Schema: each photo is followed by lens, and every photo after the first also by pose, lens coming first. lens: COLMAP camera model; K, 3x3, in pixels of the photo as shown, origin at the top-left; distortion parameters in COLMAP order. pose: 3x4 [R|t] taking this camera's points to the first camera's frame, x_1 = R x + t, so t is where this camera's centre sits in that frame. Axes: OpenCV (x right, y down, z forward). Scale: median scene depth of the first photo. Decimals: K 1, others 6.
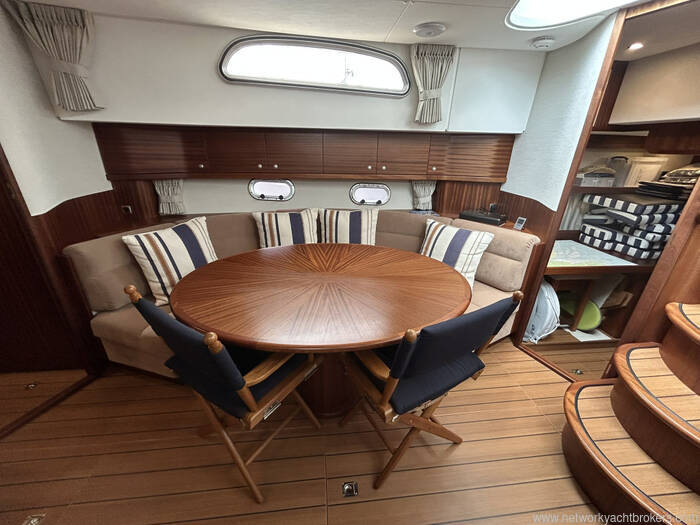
lens RADIAL K [[279.9, 0, 348.1], [0, 279.9, 259.8], [0, 0, 1]] dist [0.001074, -0.001360]
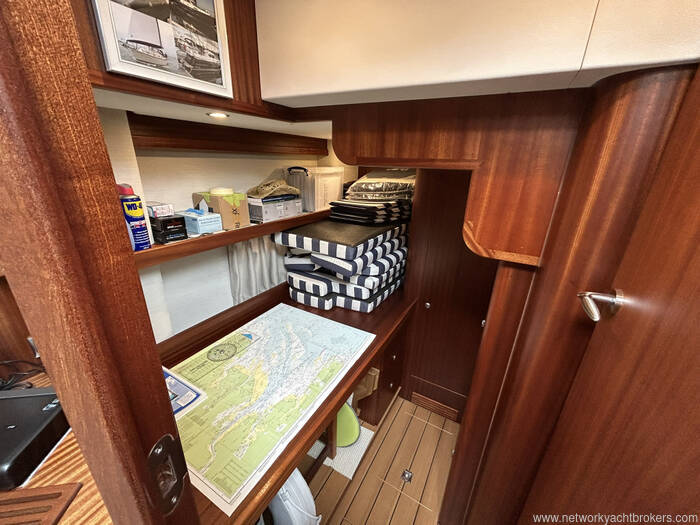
lens RADIAL K [[279.9, 0, 351.9], [0, 279.9, 266.6], [0, 0, 1]] dist [0.001074, -0.001360]
pose [[0.579293, -0.296592, 0.759245, 0.496374], [0.294397, 0.944708, 0.144421, -0.212643], [-0.760099, 0.139857, 0.634578, 0.536911]]
